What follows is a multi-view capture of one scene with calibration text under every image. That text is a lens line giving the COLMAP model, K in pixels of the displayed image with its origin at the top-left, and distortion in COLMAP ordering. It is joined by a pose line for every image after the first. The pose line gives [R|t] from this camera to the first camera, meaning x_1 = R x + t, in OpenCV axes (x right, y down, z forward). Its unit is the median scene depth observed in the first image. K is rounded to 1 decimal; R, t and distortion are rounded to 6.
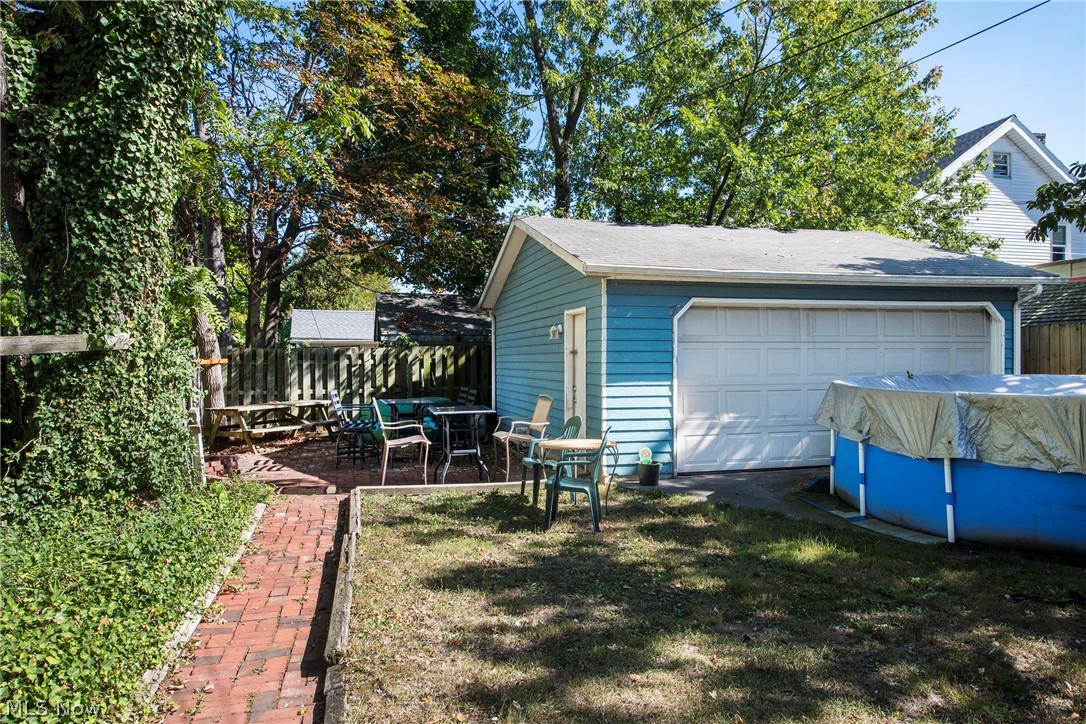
lens RADIAL K [[724.2, 0, 543.0], [0, 724.2, 362.0], [0, 0, 1]] dist [0.000607, 0.000299]
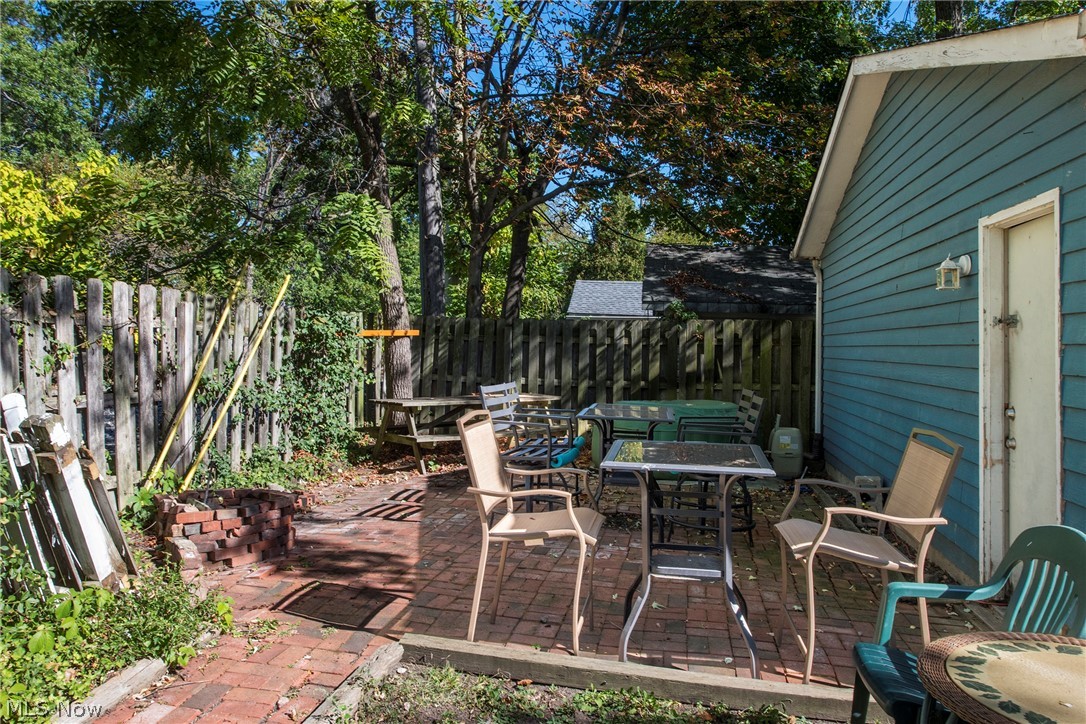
lens RADIAL K [[747.9, 0, 538.5], [0, 747.9, 294.7], [0, 0, 1]] dist [0.029751, 0.002008]
pose [[0.896943, -0.000589, -0.442145, -0.003440], [-0.032311, 0.997238, -0.066875, 0.005991], [0.440963, 0.074269, 0.894447, 0.343852]]
